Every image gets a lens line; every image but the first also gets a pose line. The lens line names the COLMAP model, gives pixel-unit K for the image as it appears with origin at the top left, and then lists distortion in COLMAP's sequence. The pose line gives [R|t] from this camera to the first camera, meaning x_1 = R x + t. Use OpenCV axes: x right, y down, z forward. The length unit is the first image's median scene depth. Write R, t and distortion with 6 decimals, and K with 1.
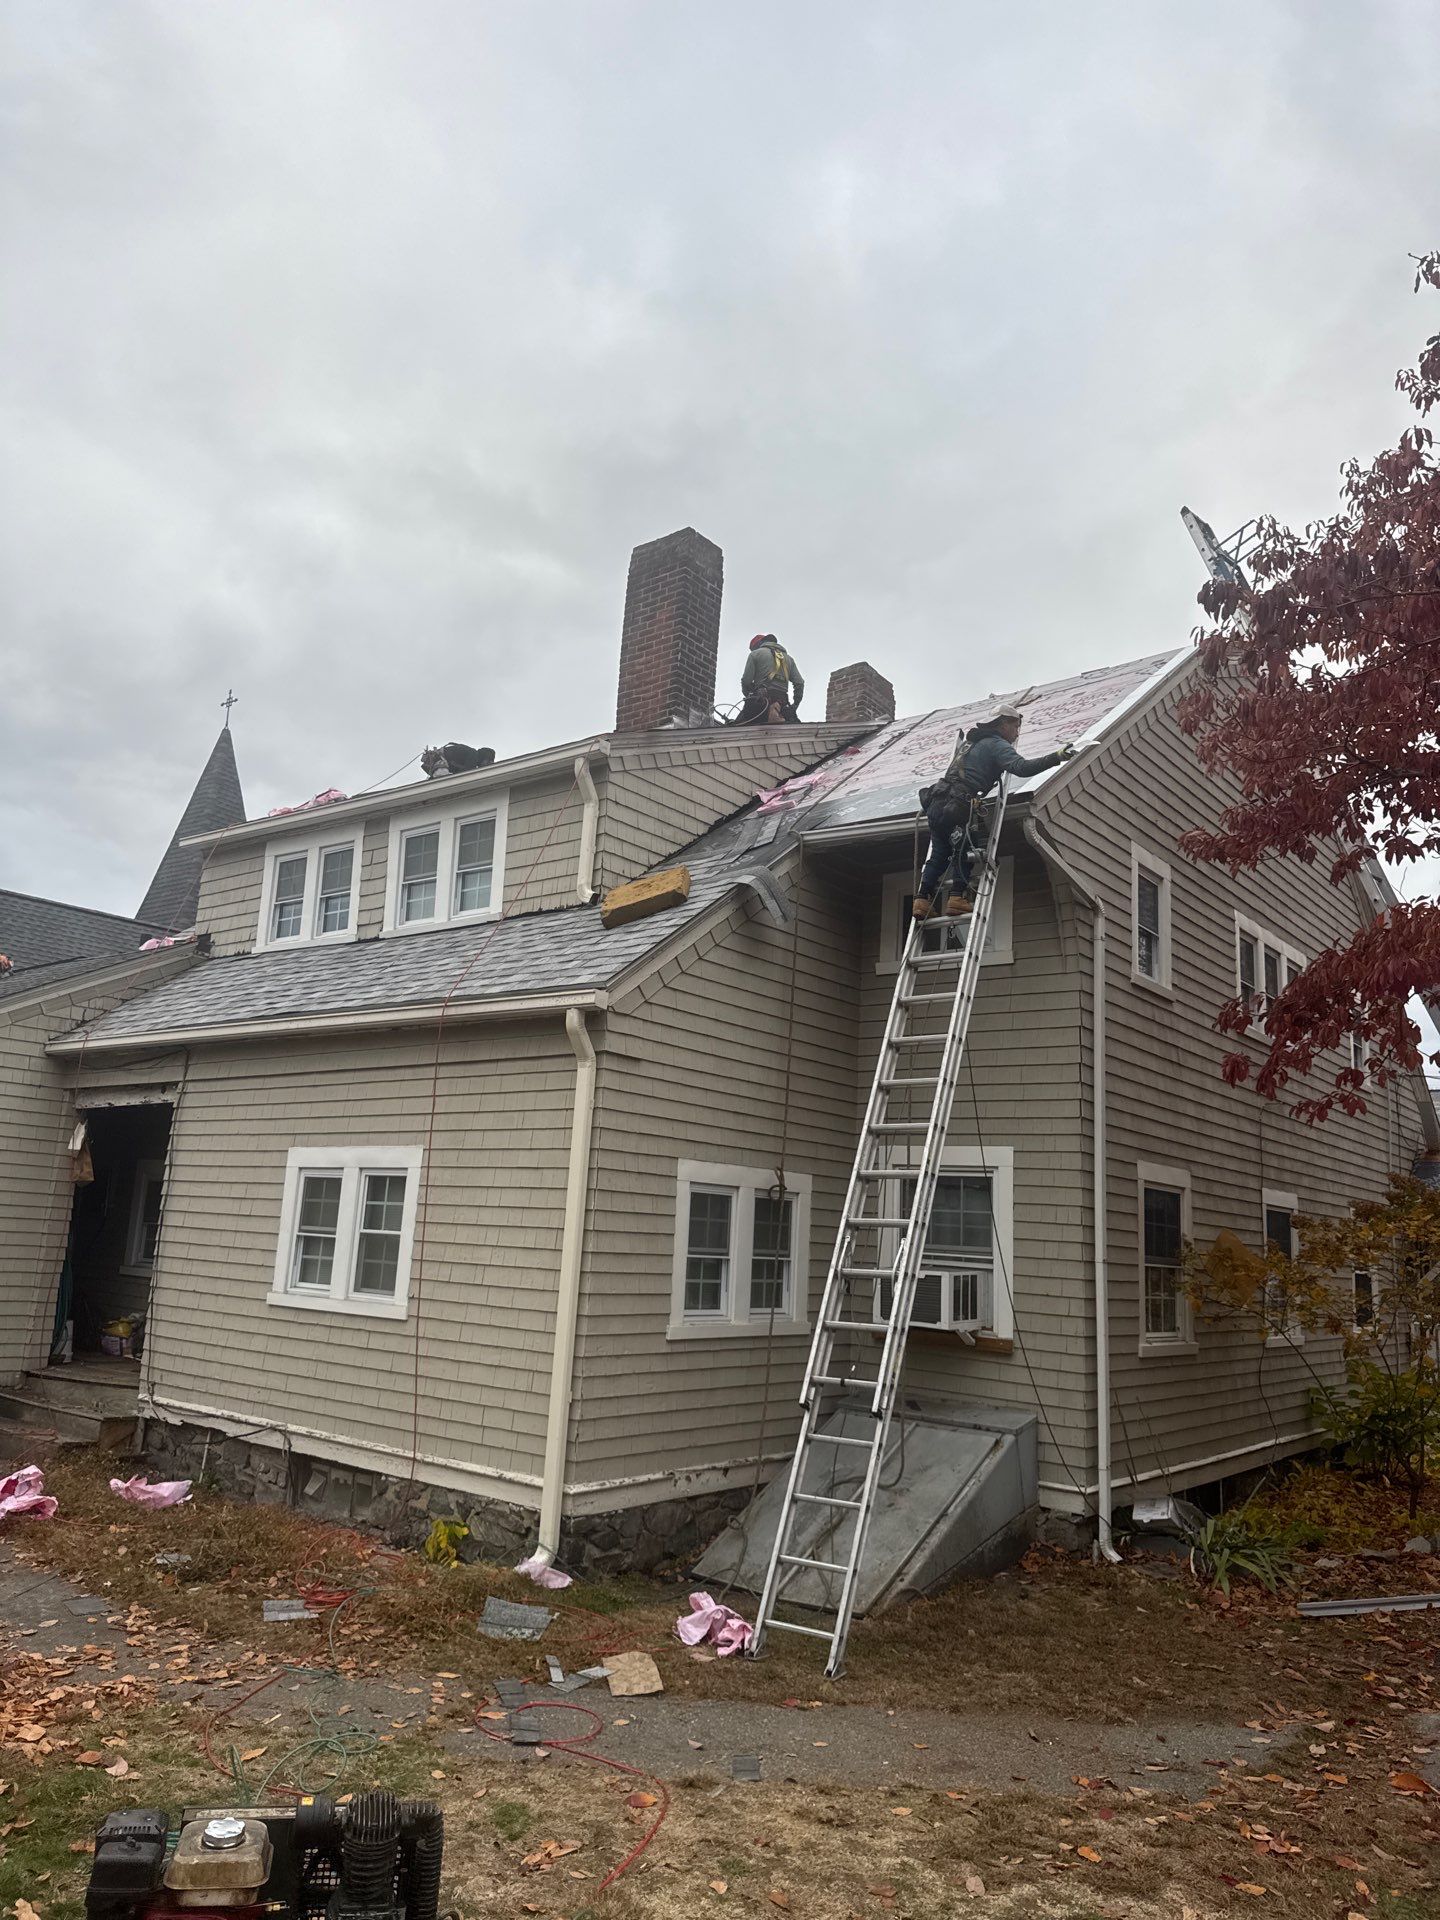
lens RADIAL K [[1378.9, 0, 720.0], [0, 1378.9, 960.0], [0, 0, 1]] dist [-0.020403, 0.001963]
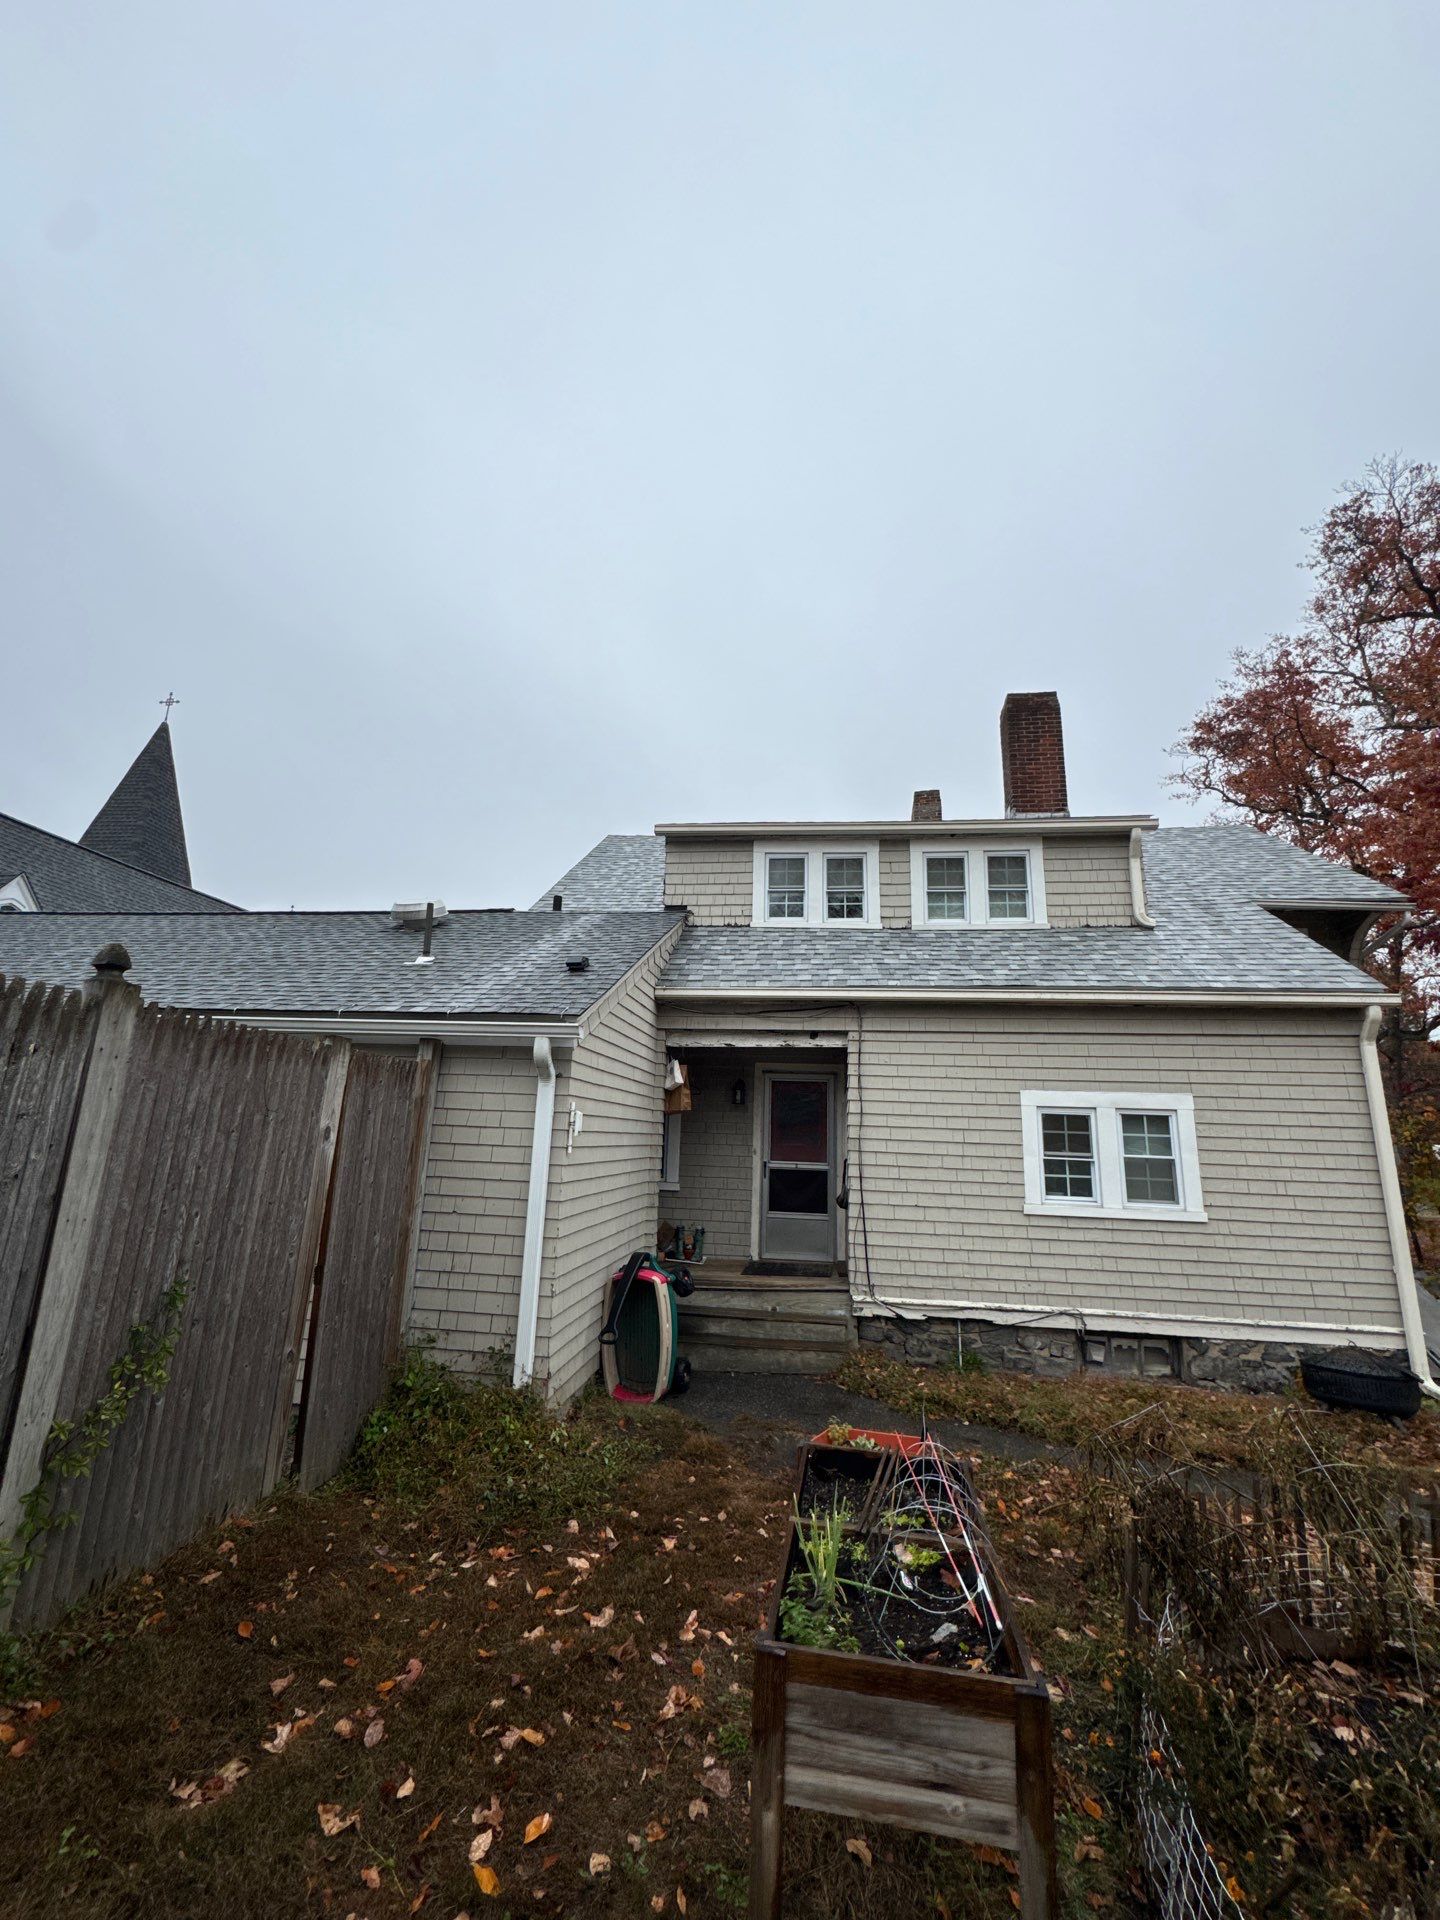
lens RADIAL K [[786.6, 0, 720.0], [0, 786.6, 960.0], [0, 0, 1]] dist [-0.015620, -0.000001]
pose [[0.867583, 0.092189, 0.488672, -0.939434], [-0.092756, 0.995421, -0.023111, 0.058968], [-0.488565, -0.025277, 0.872162, 0.507950]]
